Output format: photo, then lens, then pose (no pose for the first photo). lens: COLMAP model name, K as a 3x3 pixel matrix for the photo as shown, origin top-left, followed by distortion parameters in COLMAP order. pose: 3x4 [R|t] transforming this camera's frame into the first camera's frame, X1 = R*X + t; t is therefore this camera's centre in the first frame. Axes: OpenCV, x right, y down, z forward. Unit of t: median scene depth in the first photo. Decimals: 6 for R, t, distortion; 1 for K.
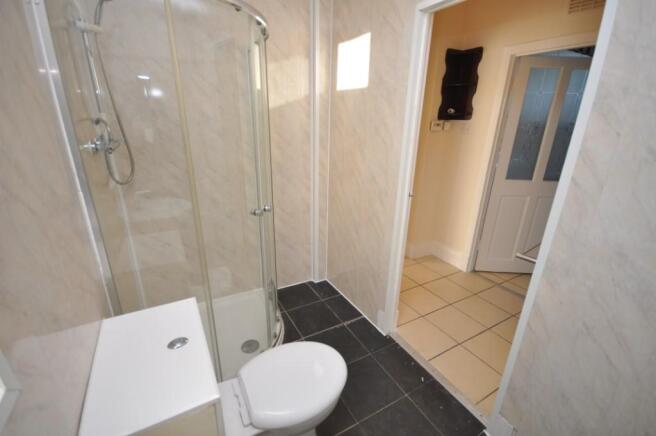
lens RADIAL K [[290.0, 0, 324.5], [0, 290.0, 223.0], [0, 0, 1]] dist [-0.000021, -0.000175]
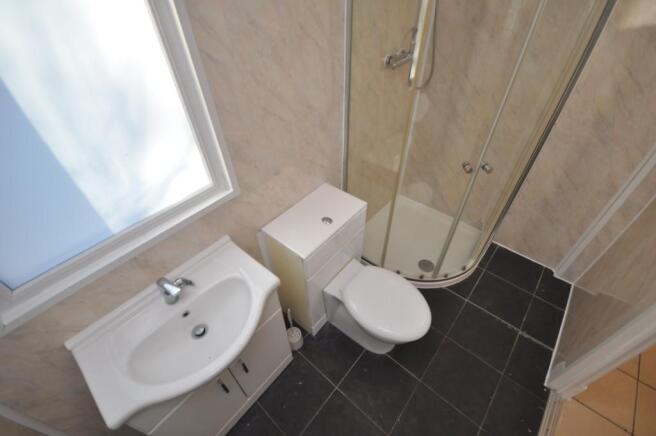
lens RADIAL K [[290.0, 0, 324.5], [0, 290.0, 223.0], [0, 0, 1]] dist [-0.000021, -0.000175]
pose [[0.338673, 0.620002, -0.707742, 0.277518], [-0.284479, 0.784463, 0.551081, -0.199123], [0.896868, 0.014701, 0.442054, 0.121993]]
